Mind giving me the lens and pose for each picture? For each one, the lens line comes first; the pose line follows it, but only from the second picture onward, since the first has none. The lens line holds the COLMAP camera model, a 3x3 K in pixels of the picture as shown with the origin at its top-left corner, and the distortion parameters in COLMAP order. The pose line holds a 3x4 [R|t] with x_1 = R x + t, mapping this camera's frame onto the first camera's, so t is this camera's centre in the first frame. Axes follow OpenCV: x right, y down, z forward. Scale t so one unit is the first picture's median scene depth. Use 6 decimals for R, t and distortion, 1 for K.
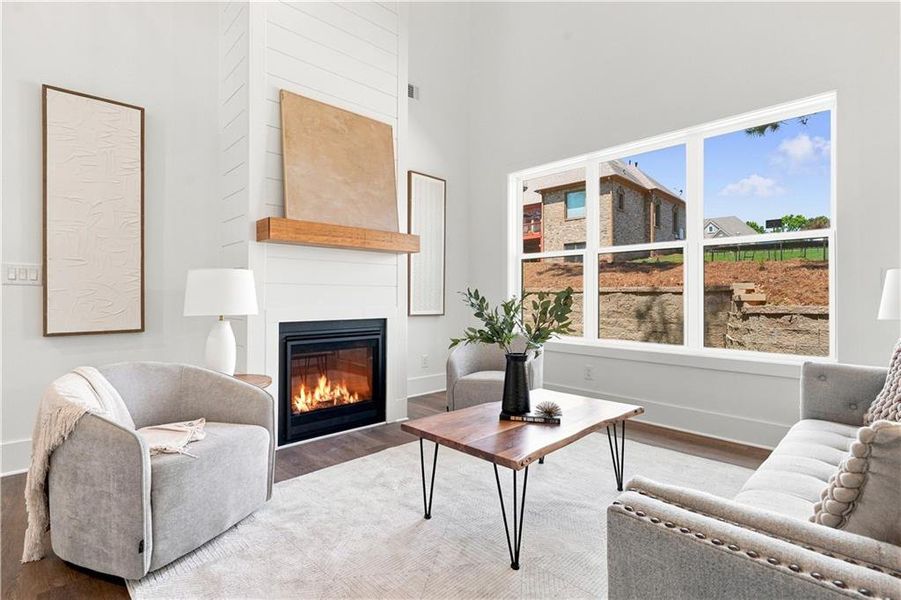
lens RADIAL K [[433.4, 0, 444.9], [0, 433.4, 296.9], [0, 0, 1]] dist [-0.000663, -0.000216]
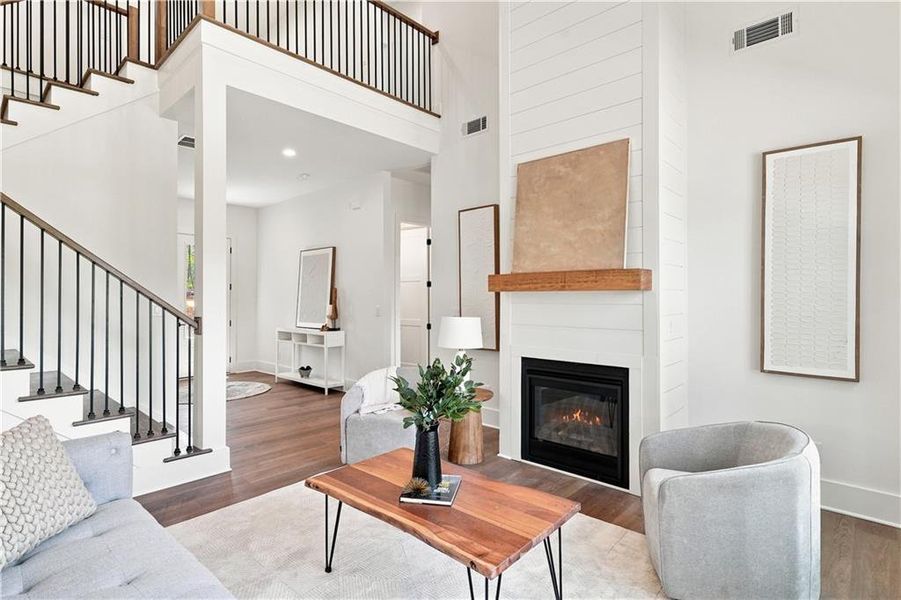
lens RADIAL K [[446.7, 0, 451.0], [0, 446.7, 297.4], [0, 0, 1]] dist [-0.003992, -0.000552]
pose [[0.074428, -0.000503, -0.997226, 0.853476], [0.001281, 0.999999, -0.000409, -0.106790], [0.997226, -0.001247, 0.074429, 0.717217]]
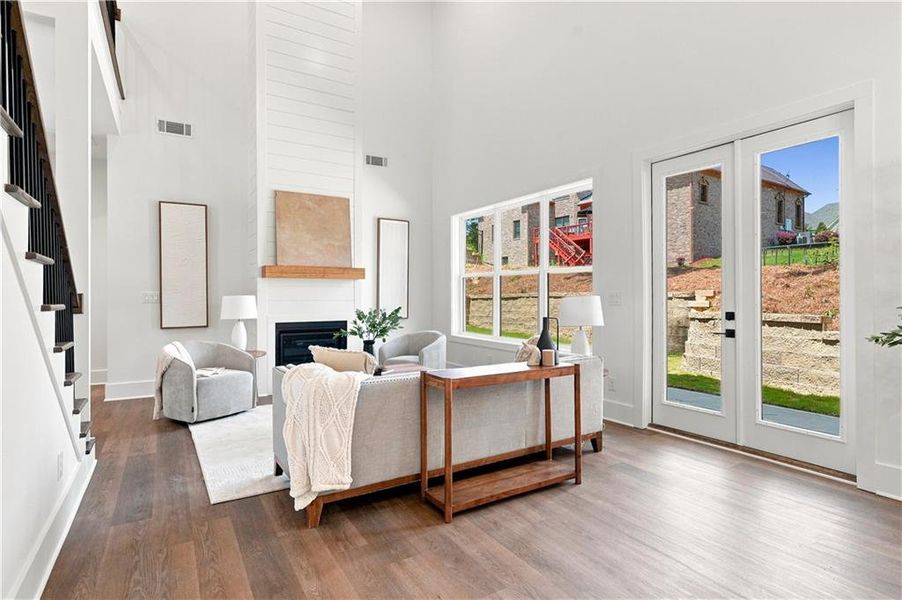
lens RADIAL K [[468.0, 0, 448.0], [0, 468.0, 300.3], [0, 0, 1]] dist [-0.002101, 0.000334]
pose [[0.979894, -0.000325, -0.199518, 0.687190], [0.002307, 0.999950, 0.009701, -0.049354], [0.199505, -0.009966, 0.979846, -0.725188]]
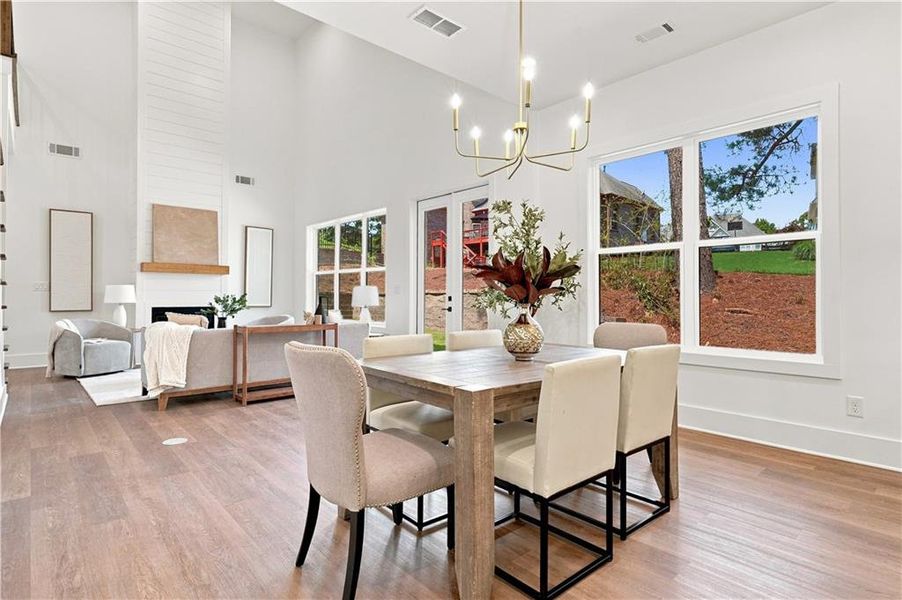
lens RADIAL K [[472.6, 0, 451.5], [0, 472.6, 296.0], [0, 0, 1]] dist [0.001002, 0.001058]
pose [[0.999836, 0.003922, -0.017693, 1.221208], [-0.003951, 0.999991, -0.001610, -0.001772], [0.017687, 0.001679, 0.999842, -1.433884]]
